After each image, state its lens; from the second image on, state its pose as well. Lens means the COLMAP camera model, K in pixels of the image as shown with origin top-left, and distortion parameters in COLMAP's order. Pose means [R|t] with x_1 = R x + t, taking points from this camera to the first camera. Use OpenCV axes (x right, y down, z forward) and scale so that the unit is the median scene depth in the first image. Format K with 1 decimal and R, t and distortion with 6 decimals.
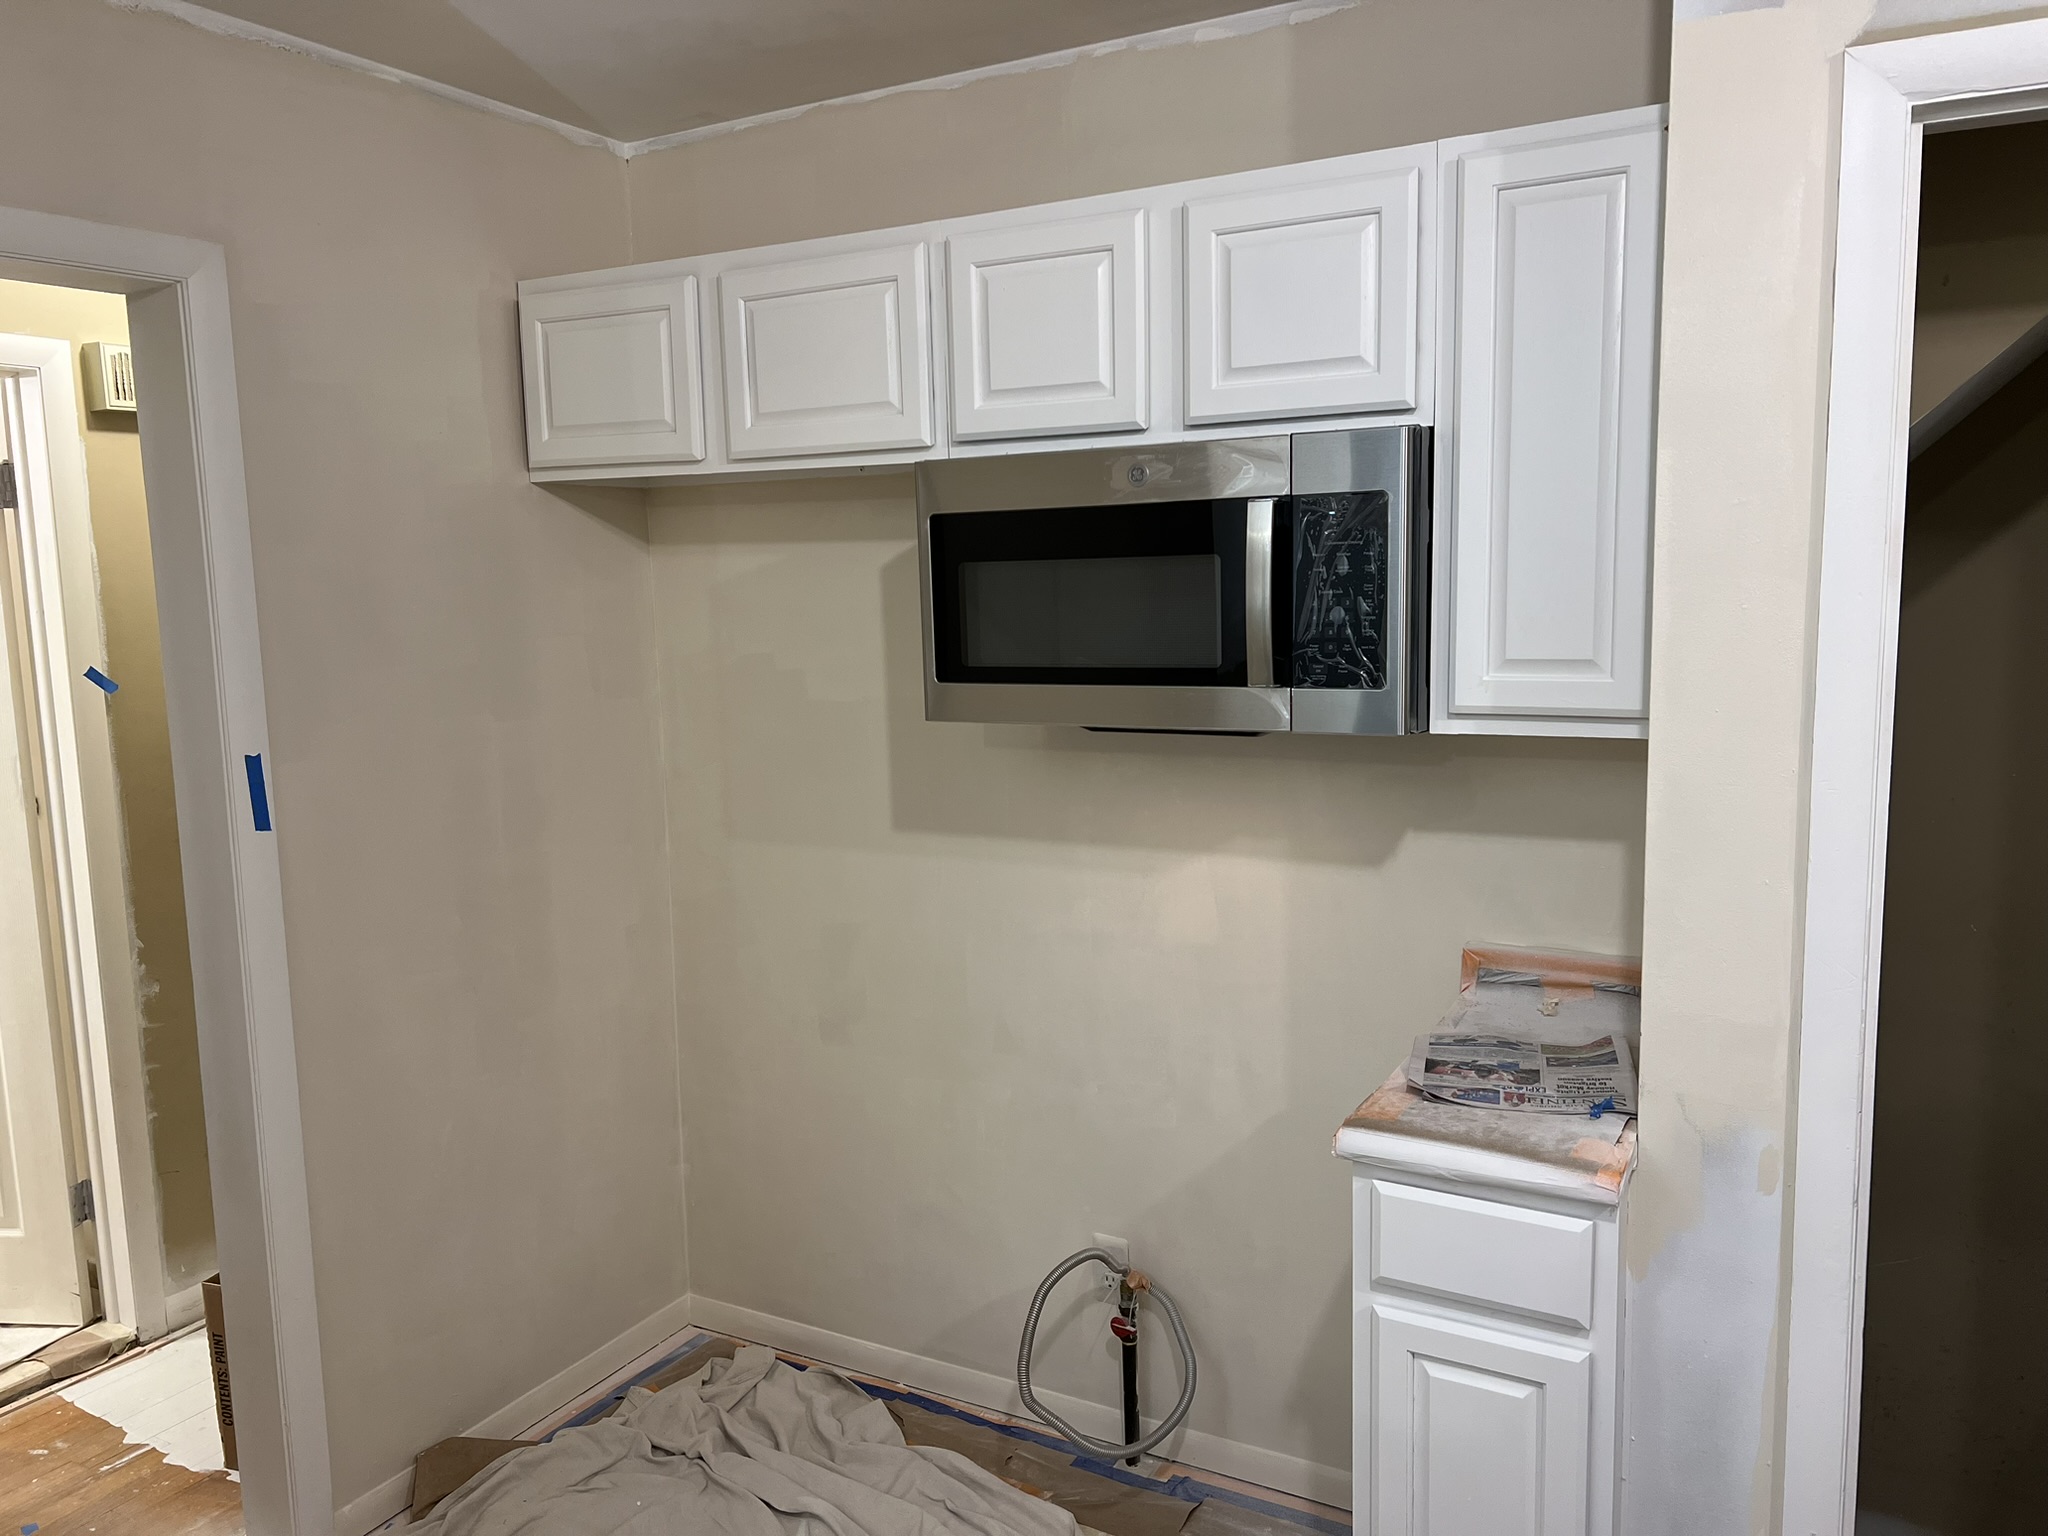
lens RADIAL K [[1526.9, 0, 1029.9], [0, 1526.9, 771.7], [0, 0, 1]] dist [0.047832, -0.054413]
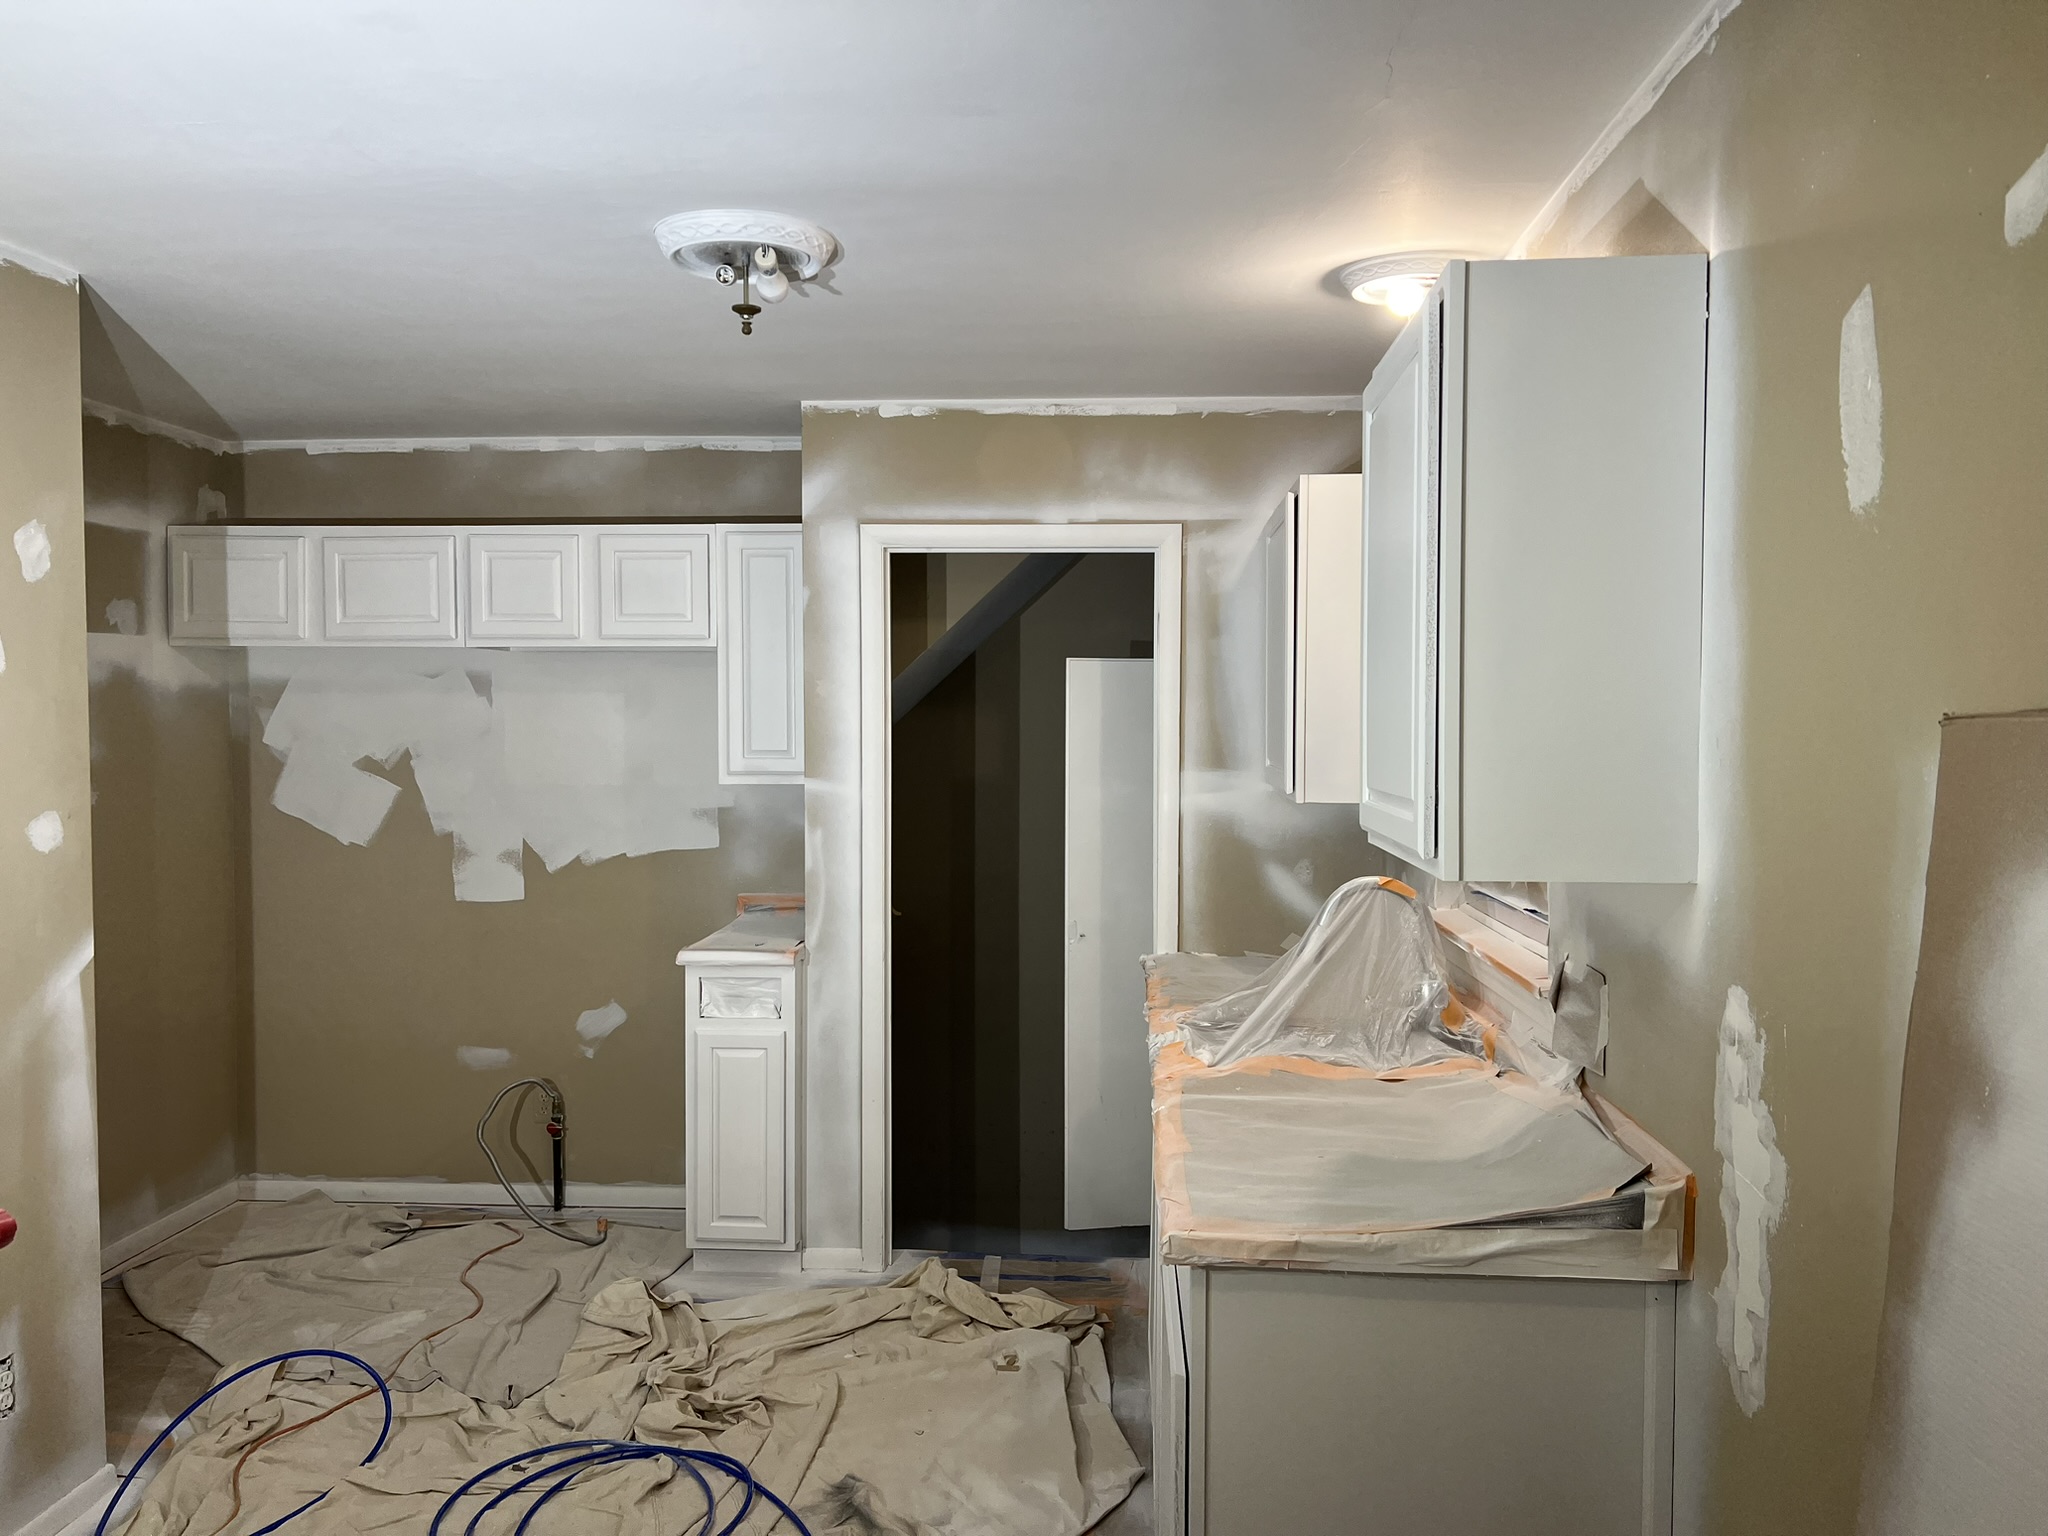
lens RADIAL K [[1526.9, 0, 1027.2], [0, 1526.9, 775.6], [0, 0, 1]] dist [0.047832, -0.054413]
pose [[0.903851, 0.008608, 0.427760, -0.268533], [0.034574, 0.995058, -0.093079, 0.177681], [-0.426447, 0.098919, 0.899087, -1.130440]]
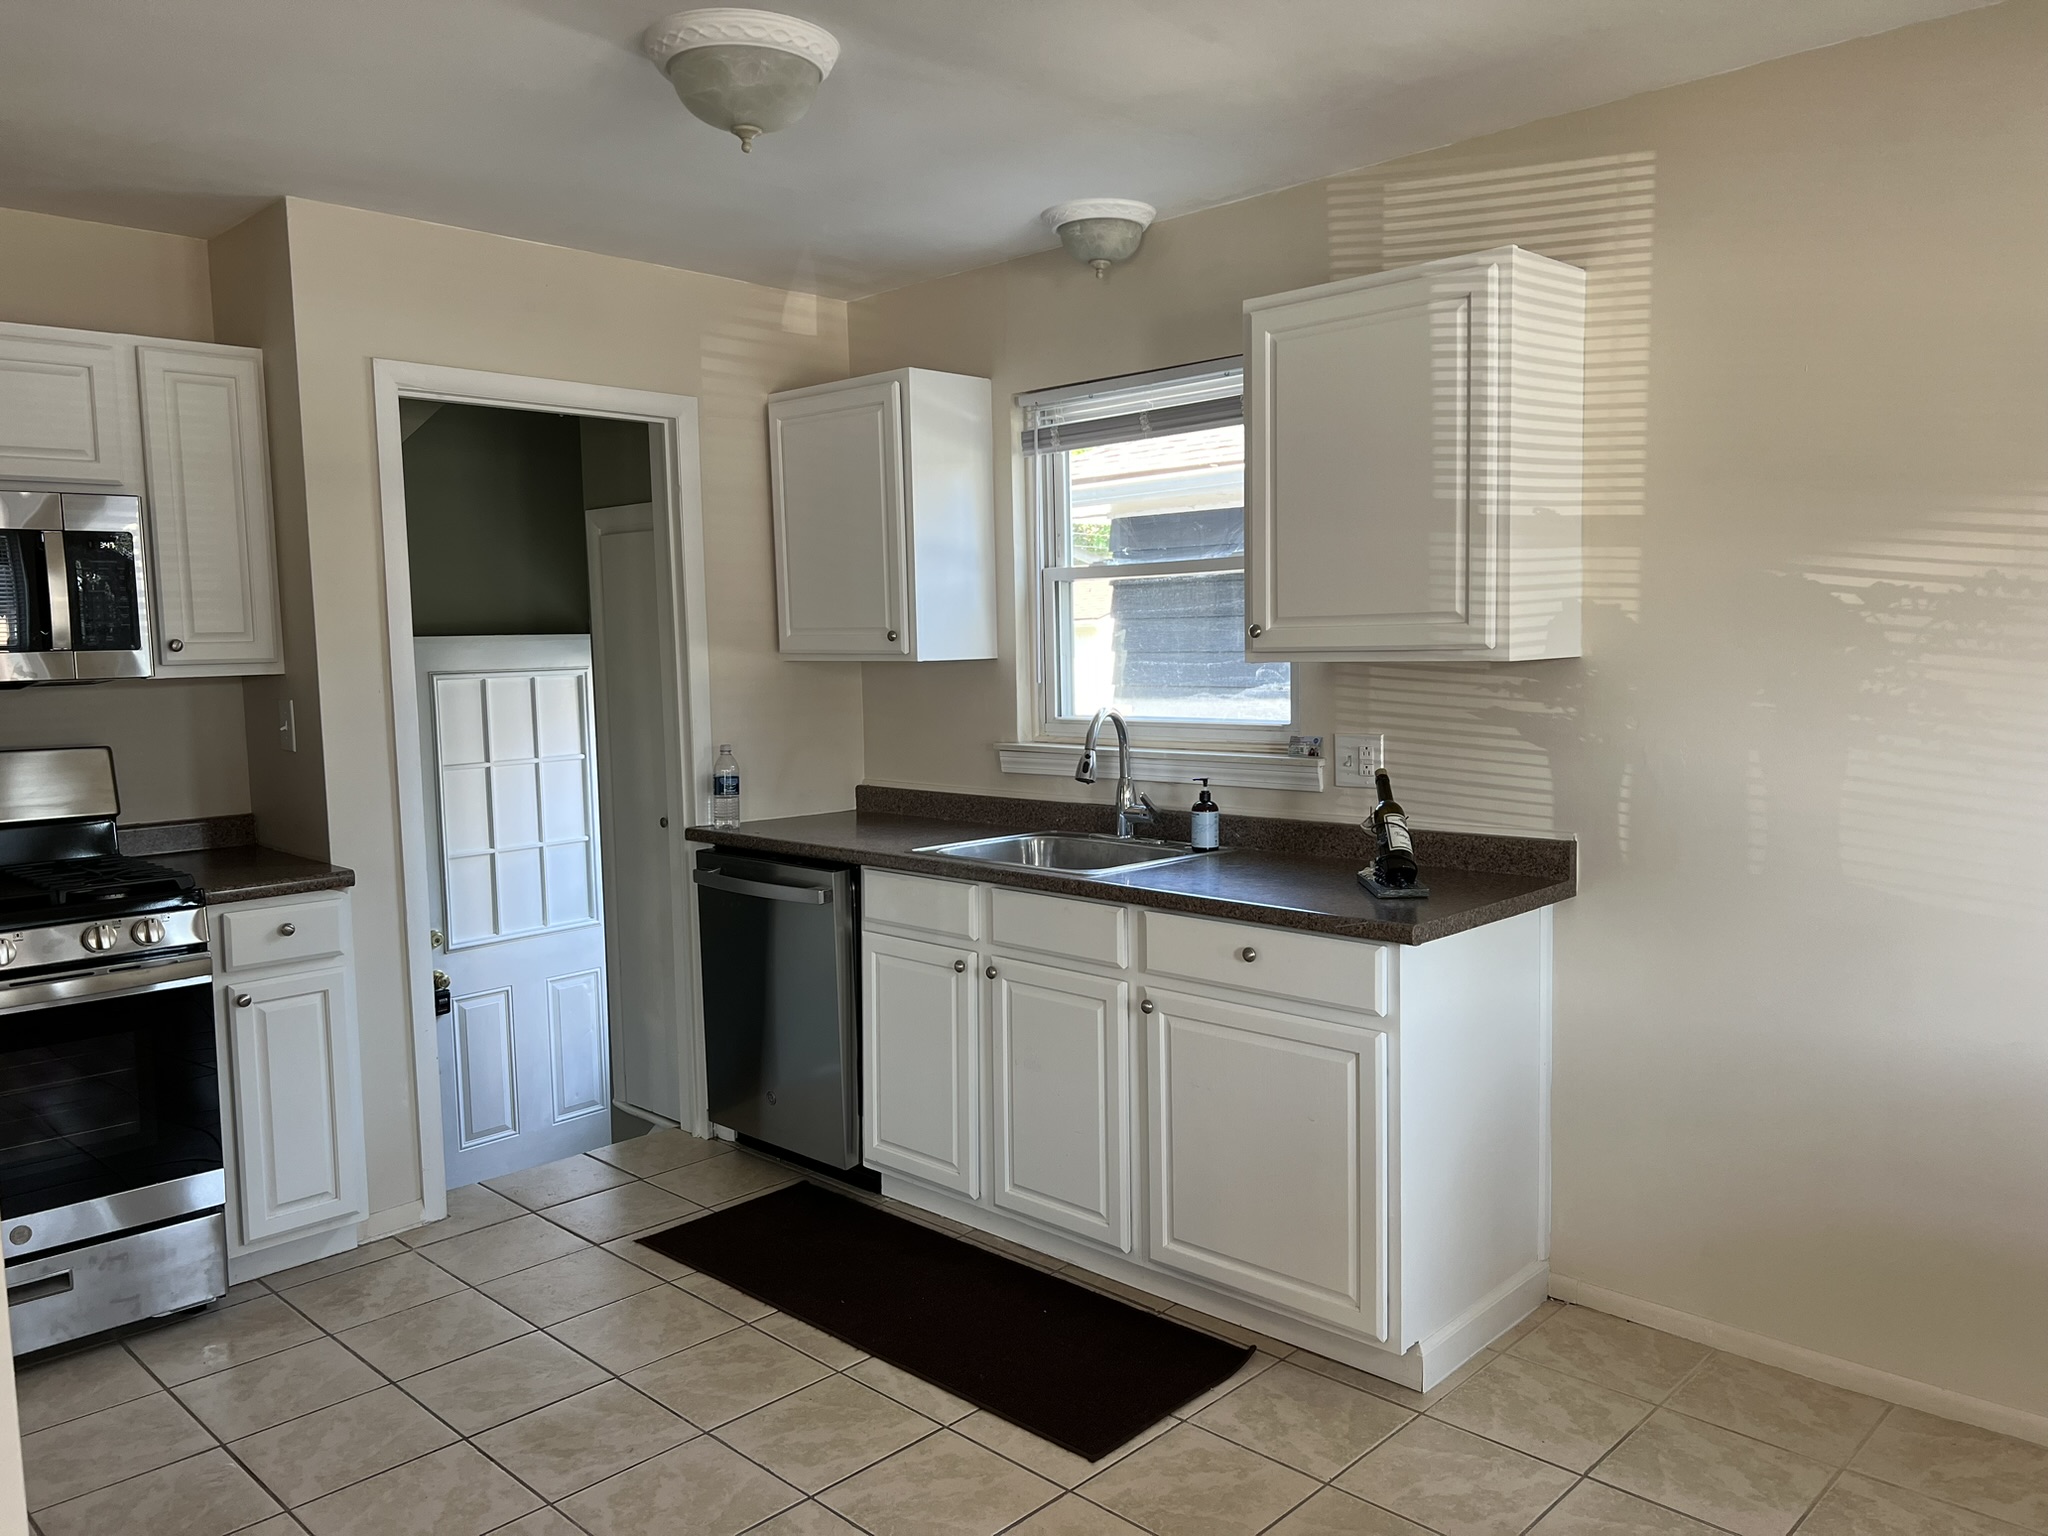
lens RADIAL K [[1526.9, 0, 1040.9], [0, 1526.9, 769.4], [0, 0, 1]] dist [0.047832, -0.054413]
pose [[0.255849, -0.069290, 0.964230, -1.102823], [0.142843, 0.989189, 0.033182, 0.154546], [-0.956105, 0.129244, 0.262980, -0.361789]]
